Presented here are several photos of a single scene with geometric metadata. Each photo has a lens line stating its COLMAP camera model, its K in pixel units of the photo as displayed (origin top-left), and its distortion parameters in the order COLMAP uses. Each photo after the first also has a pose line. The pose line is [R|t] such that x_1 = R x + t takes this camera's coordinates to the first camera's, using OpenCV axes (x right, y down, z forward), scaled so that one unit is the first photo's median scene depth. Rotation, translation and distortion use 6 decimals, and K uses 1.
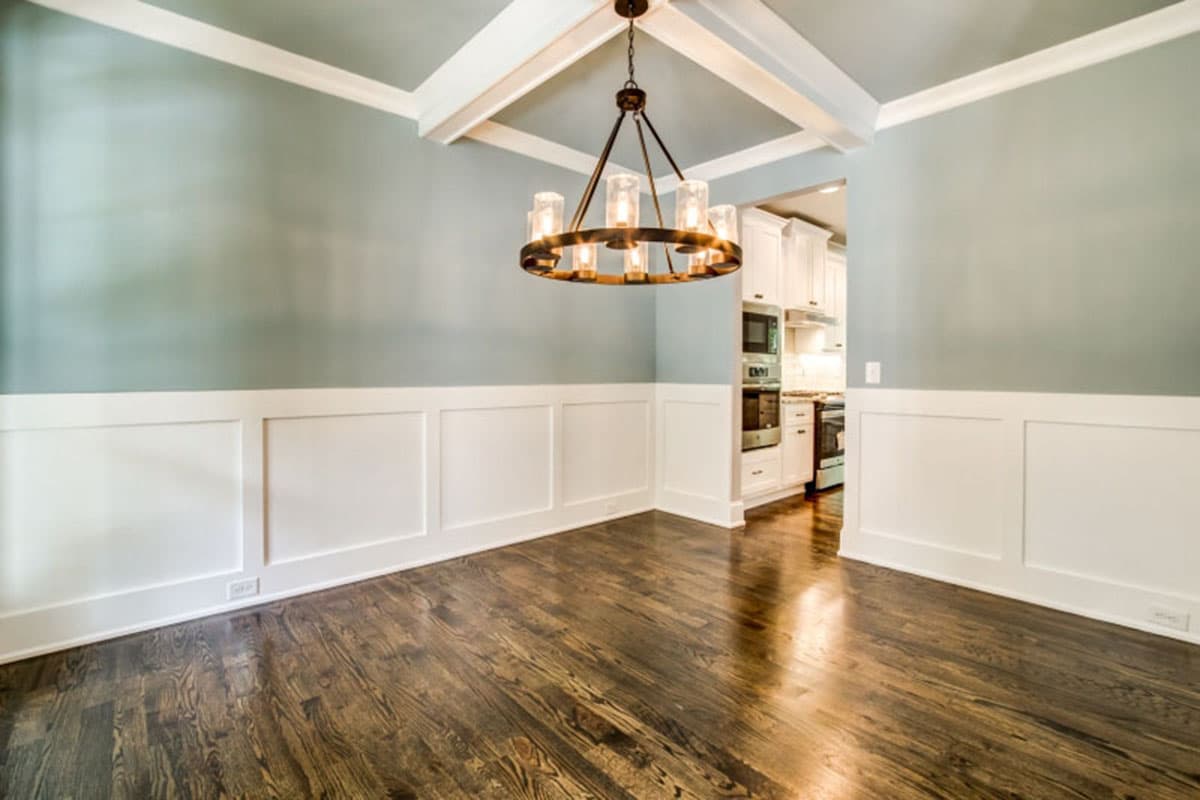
lens RADIAL K [[545.1, 0, 597.3], [0, 545.1, 376.2], [0, 0, 1]] dist [-0.000364, 0.000223]
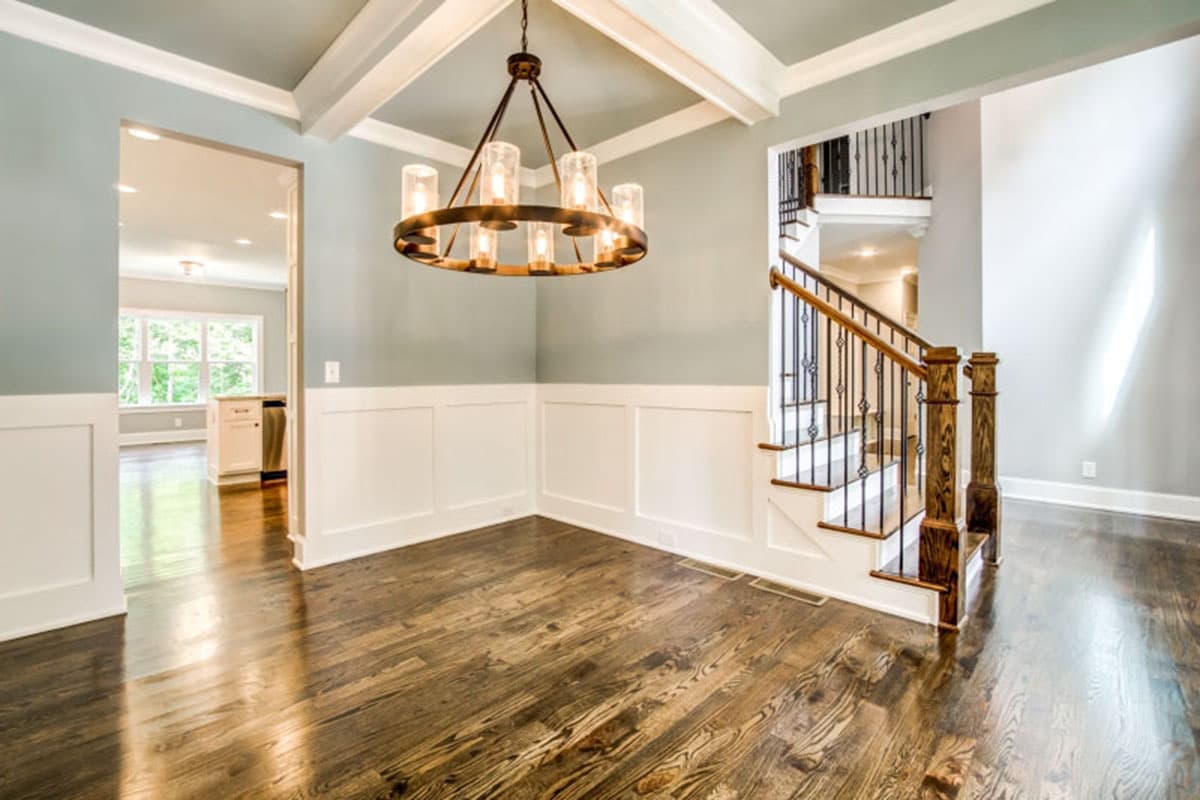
lens RADIAL K [[545.1, 0, 597.3], [0, 545.1, 376.2], [0, 0, 1]] dist [-0.000364, 0.000223]
pose [[-0.066775, -0.006269, 0.997748, -0.895582], [0.003265, 0.999974, 0.006501, -0.006959], [-0.997763, 0.003691, -0.066753, 0.995196]]
